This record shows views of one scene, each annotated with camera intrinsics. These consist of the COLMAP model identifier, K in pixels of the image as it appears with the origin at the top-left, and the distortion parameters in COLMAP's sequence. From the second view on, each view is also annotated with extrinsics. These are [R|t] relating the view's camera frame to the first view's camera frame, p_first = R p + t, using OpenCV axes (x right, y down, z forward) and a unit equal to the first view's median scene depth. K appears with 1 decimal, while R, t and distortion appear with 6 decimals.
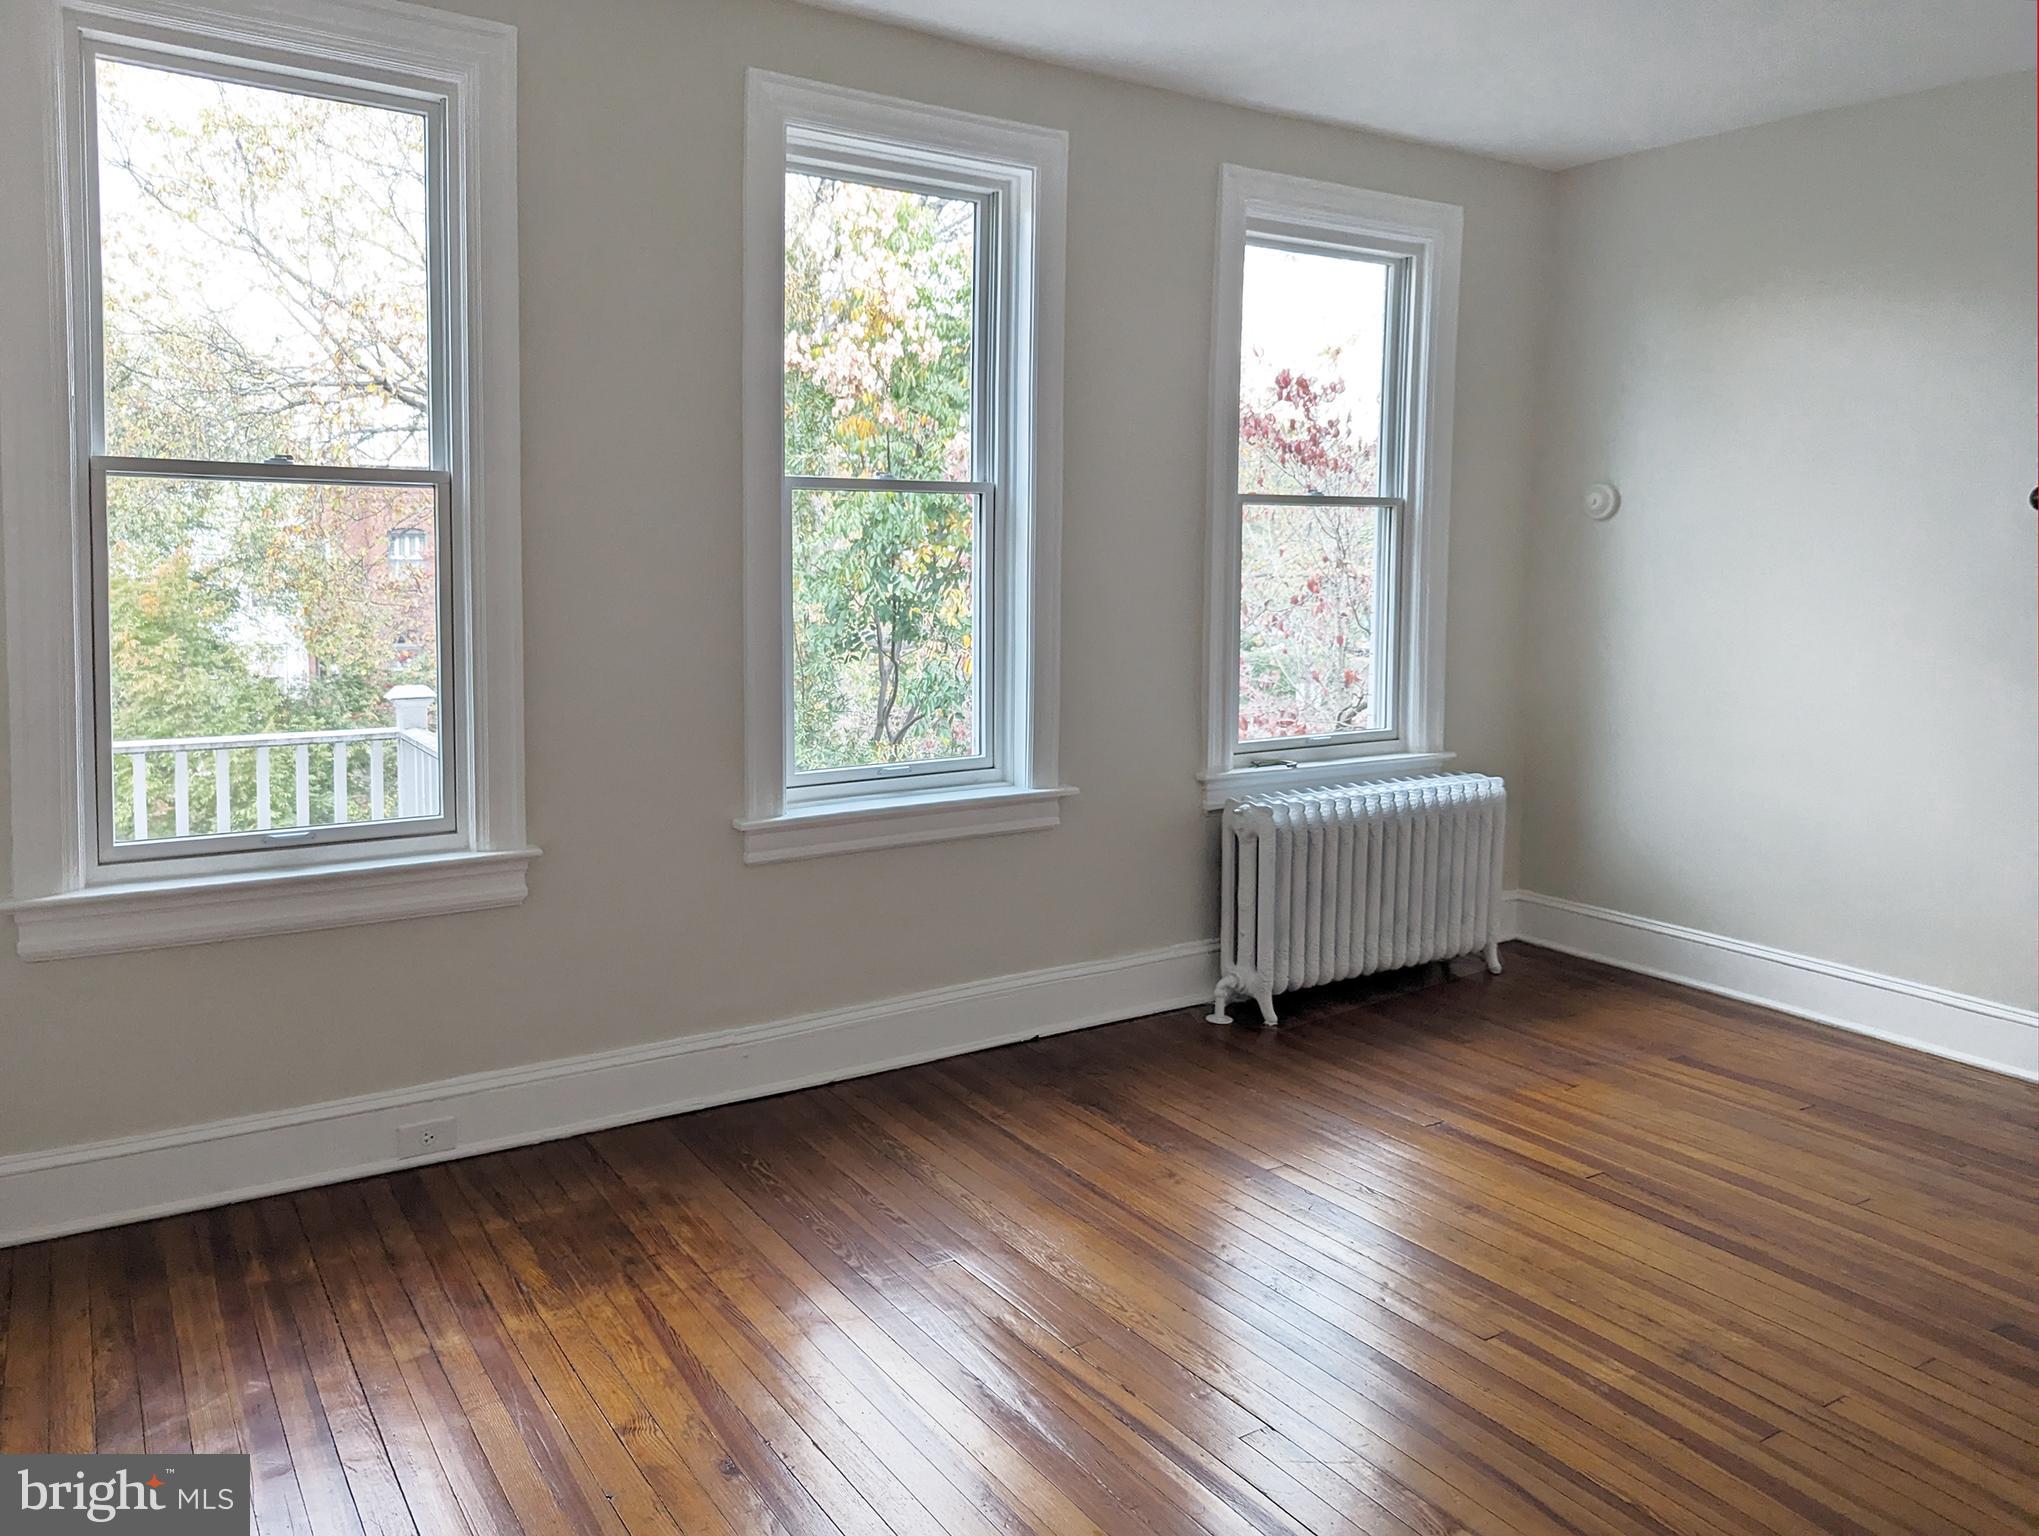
lens RADIAL K [[1516.8, 0, 1018.1], [0, 1516.8, 800.8], [0, 0, 1]] dist [0.068395, 0.001814]
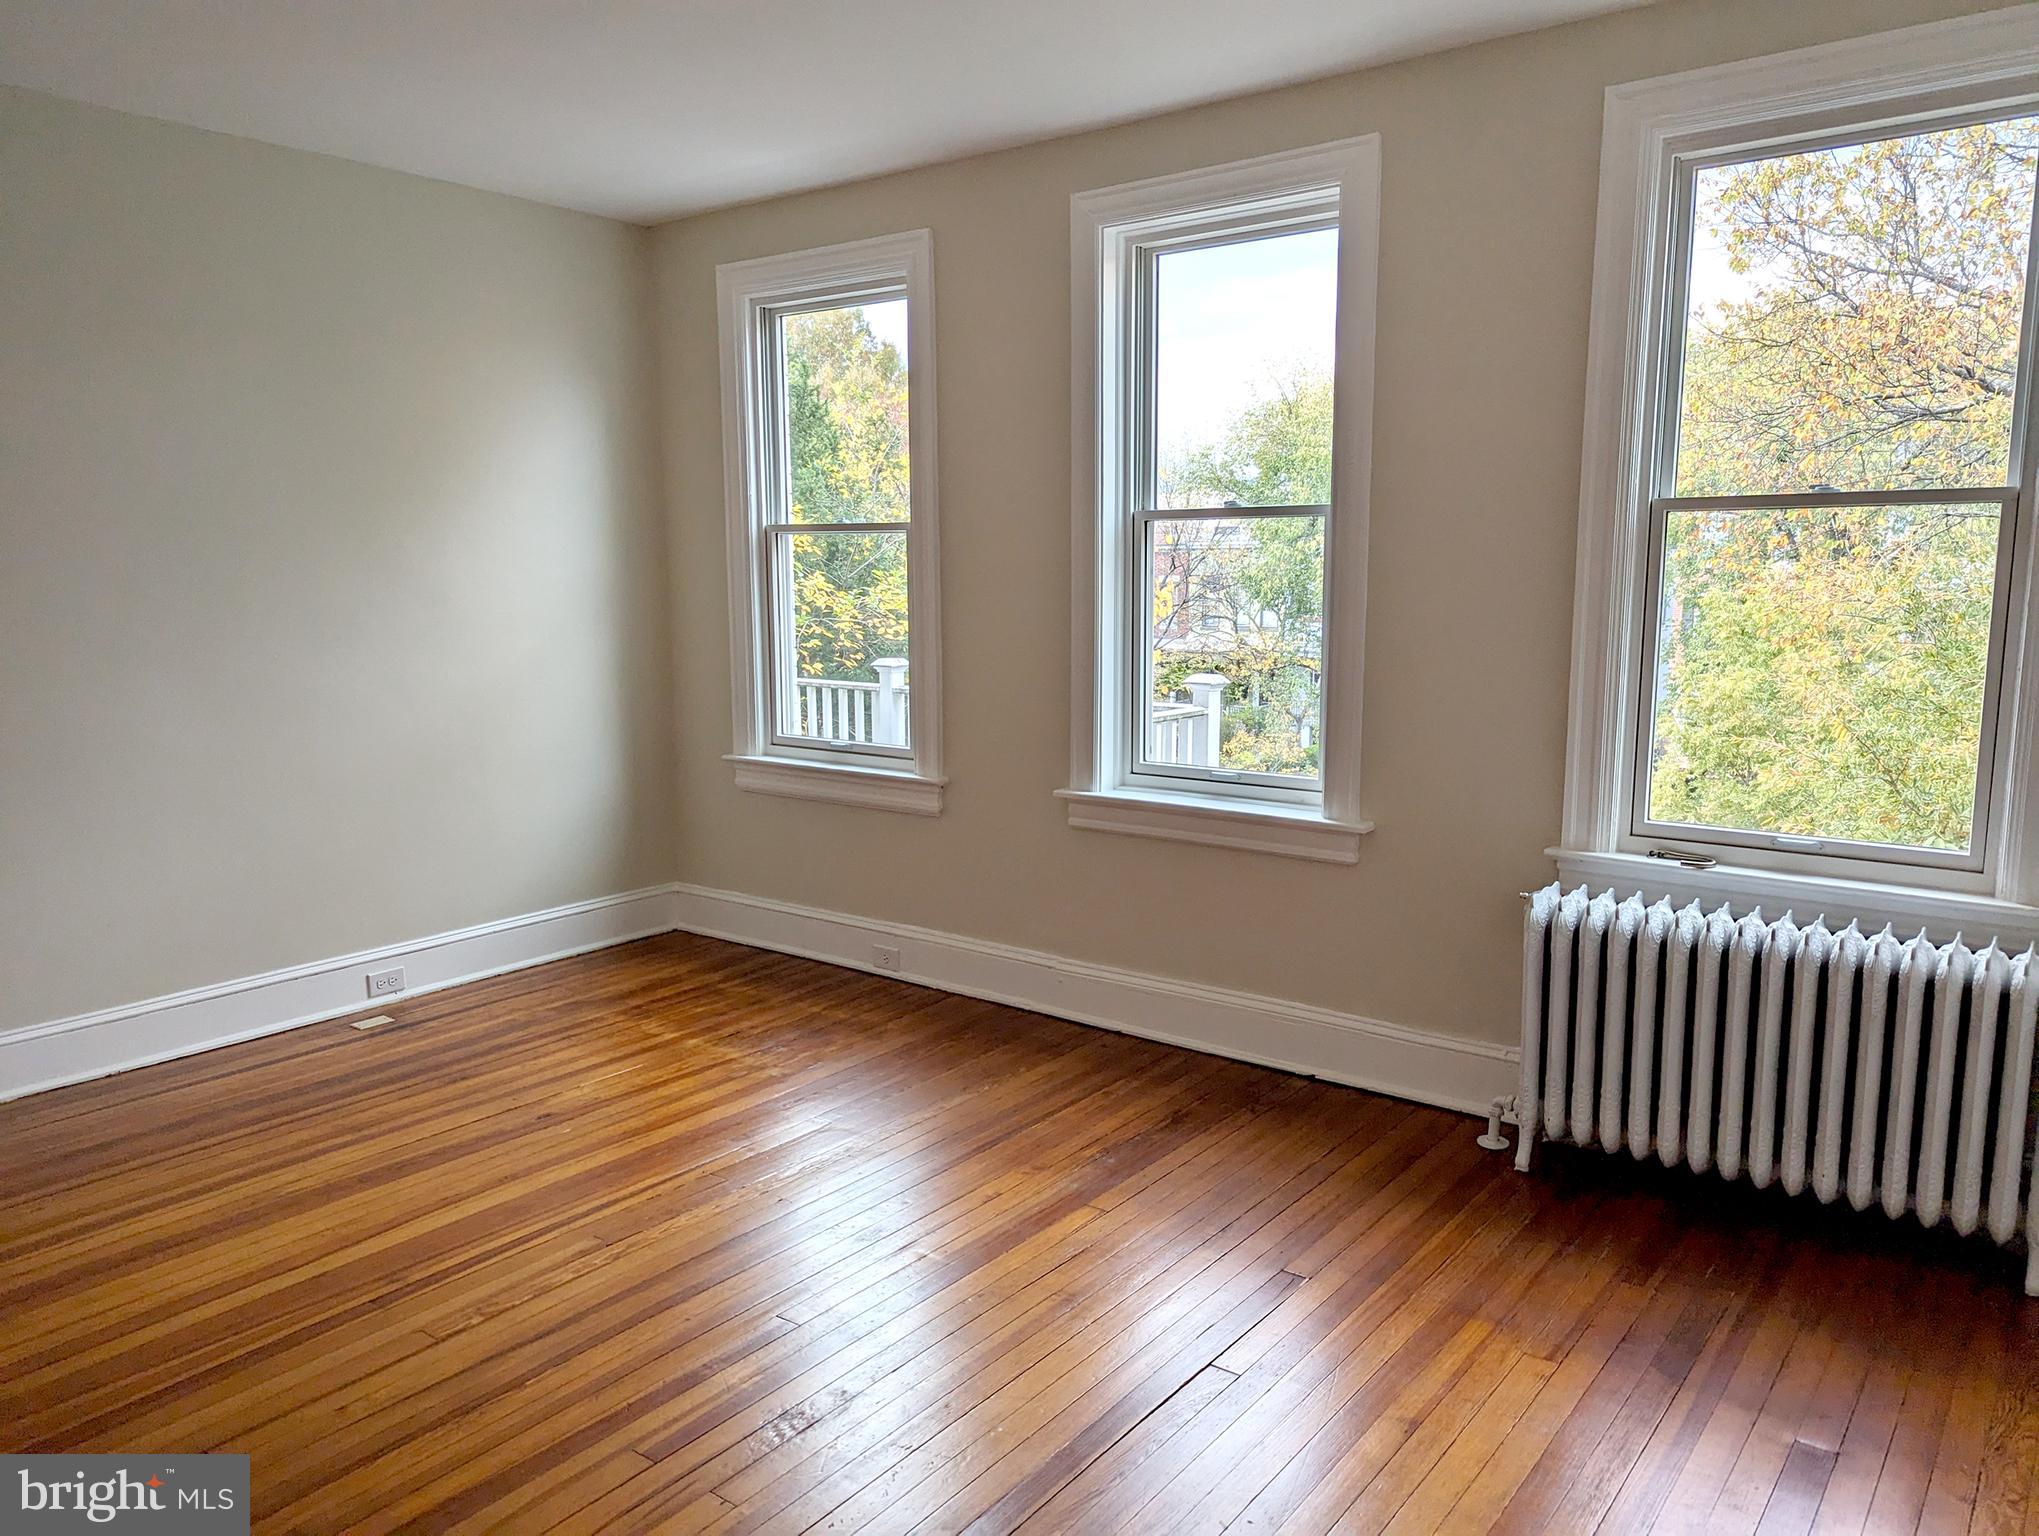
lens RADIAL K [[1454.7, 0, 1019.5], [0, 1454.7, 768.0], [0, 0, 1]] dist [0.023255, -0.000881]
pose [[0.334312, 0.124100, -0.934256, 0.950686], [-0.151250, 0.985509, 0.076785, -0.094971], [0.930247, 0.115636, 0.348238, 0.581539]]
